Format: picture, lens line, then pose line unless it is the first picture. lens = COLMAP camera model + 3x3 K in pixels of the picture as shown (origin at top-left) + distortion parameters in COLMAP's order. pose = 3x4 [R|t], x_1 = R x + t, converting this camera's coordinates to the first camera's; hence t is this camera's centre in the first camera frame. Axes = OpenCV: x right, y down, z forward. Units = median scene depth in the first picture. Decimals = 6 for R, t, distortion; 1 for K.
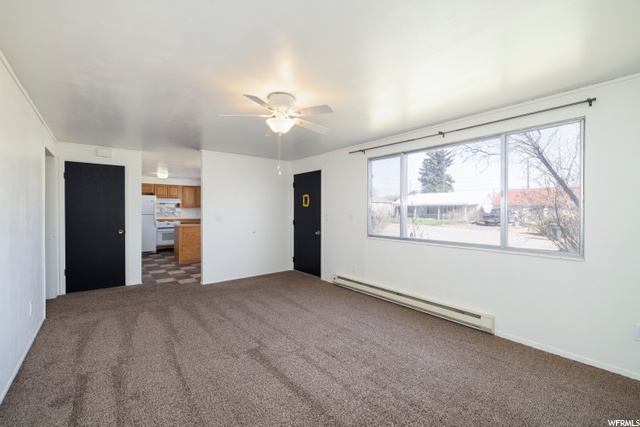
lens RADIAL K [[285.8, 0, 317.4], [0, 285.8, 212.7], [0, 0, 1]] dist [0.024385, 0.000012]
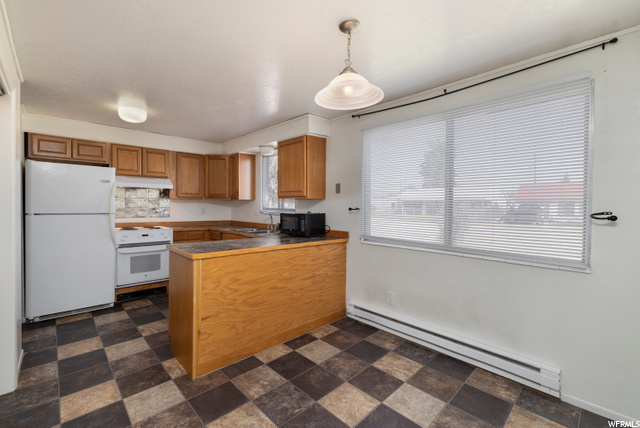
lens RADIAL K [[285.8, 0, 319.1], [0, 285.8, 208.0], [0, 0, 1]] dist [0.024385, 0.000012]
pose [[0.995437, 0.003579, 0.095356, -0.275406], [-0.003568, 0.999994, -0.000285, -0.002714], [-0.095356, -0.000056, 0.995443, 0.499310]]
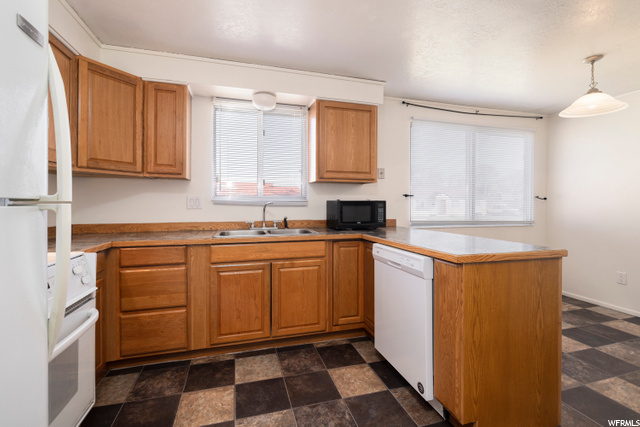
lens RADIAL K [[285.8, 0, 324.3], [0, 285.8, 202.6], [0, 0, 1]] dist [0.024385, 0.000012]
pose [[0.358474, -0.001891, 0.933538, -0.545013], [0.012492, 0.999918, -0.002772, 0.006308], [-0.933456, 0.012656, 0.358468, 0.788380]]
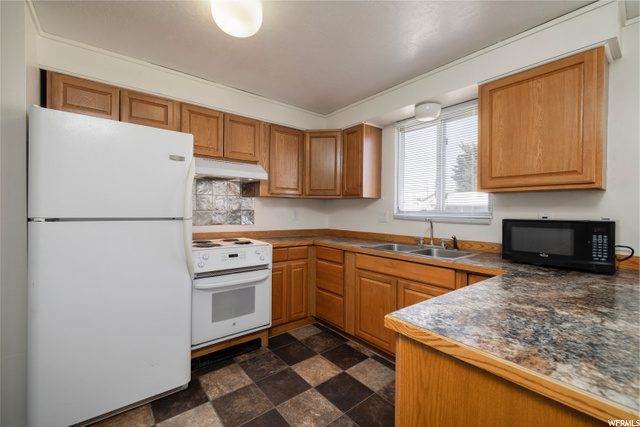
lens RADIAL K [[285.8, 0, 323.8], [0, 285.8, 209.8], [0, 0, 1]] dist [0.024385, 0.000012]
pose [[0.999702, 0.005625, 0.023742, -0.410476], [-0.005299, 0.999891, -0.013768, 0.001084], [-0.023817, 0.013638, 0.999623, 0.684863]]
